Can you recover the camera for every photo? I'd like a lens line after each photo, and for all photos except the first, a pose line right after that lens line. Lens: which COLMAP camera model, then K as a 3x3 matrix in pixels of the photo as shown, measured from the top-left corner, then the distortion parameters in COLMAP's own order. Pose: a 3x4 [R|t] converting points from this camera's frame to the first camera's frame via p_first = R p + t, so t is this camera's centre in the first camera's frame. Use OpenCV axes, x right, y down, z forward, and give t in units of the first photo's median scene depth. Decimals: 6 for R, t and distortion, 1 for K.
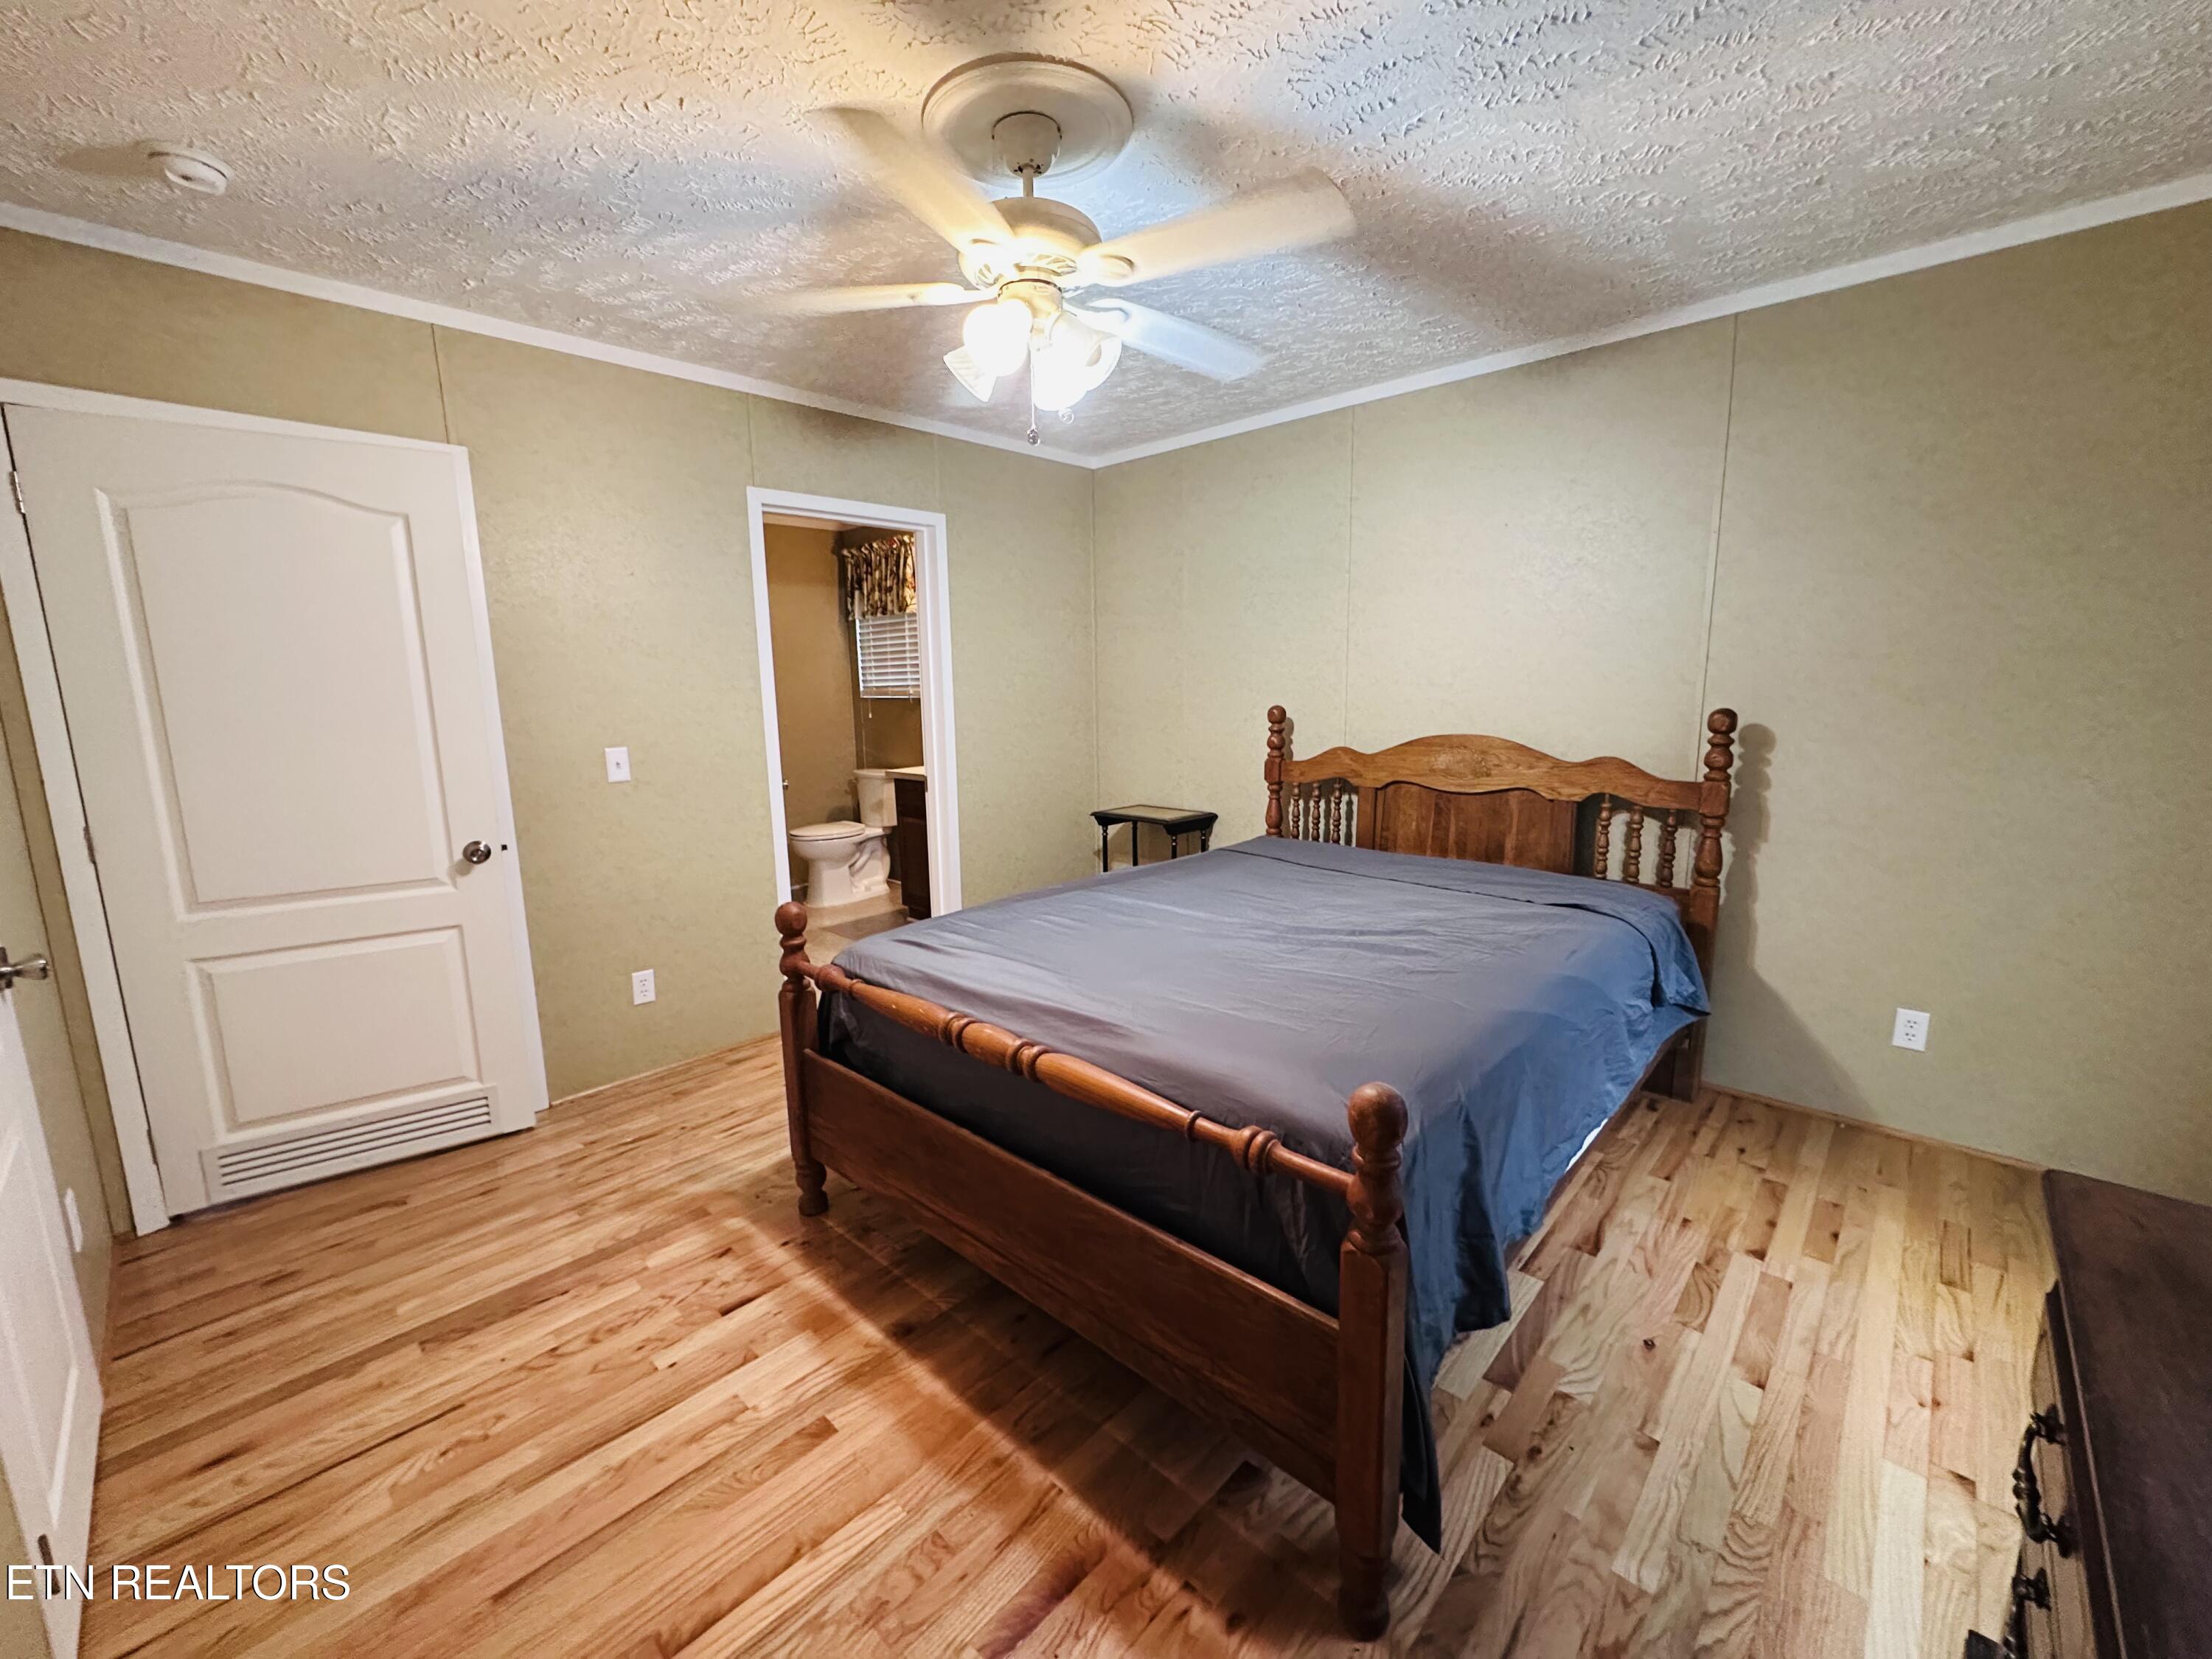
lens RADIAL K [[887.7, 0, 1106.3], [0, 887.7, 833.0], [0, 0, 1]] dist [-0.001590, -0.000125]
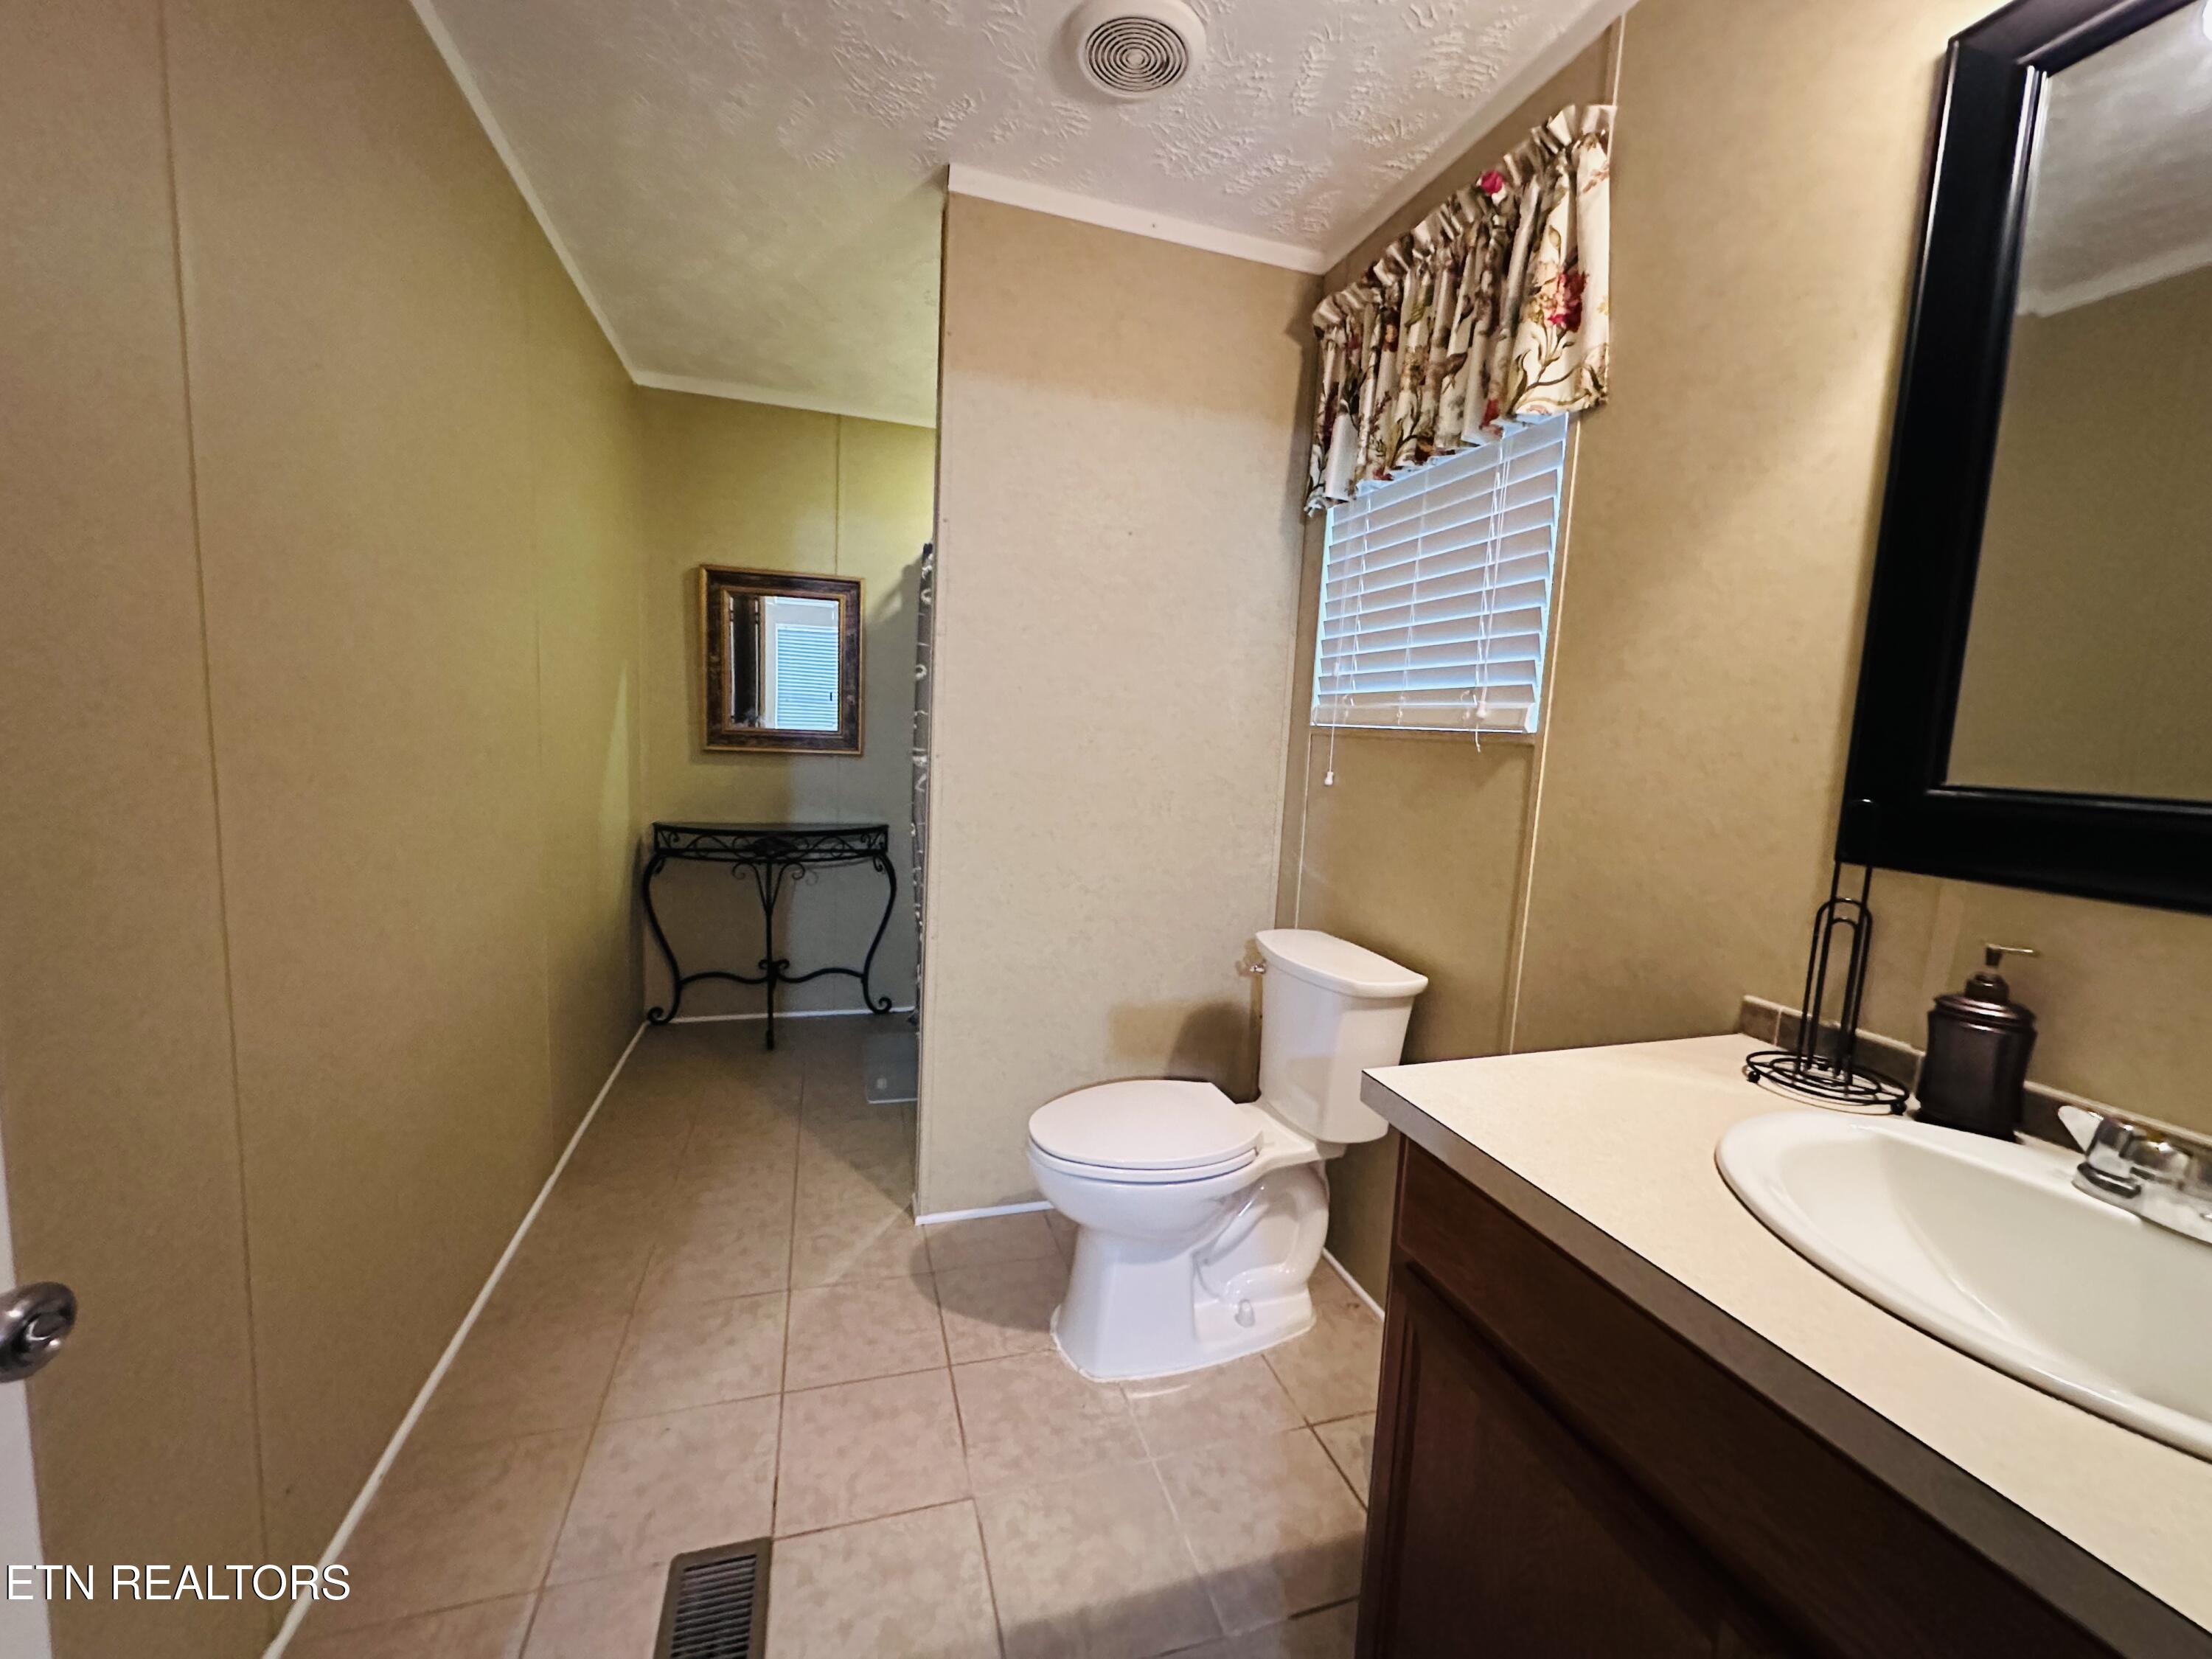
lens RADIAL K [[887.7, 0, 1106.3], [0, 887.7, 833.0], [0, 0, 1]] dist [-0.001590, -0.000125]
pose [[0.873127, 0.118992, -0.472747, -0.183244], [-0.146681, 0.988939, -0.021989, -0.095190], [0.464902, 0.088542, 0.880924, 0.684416]]
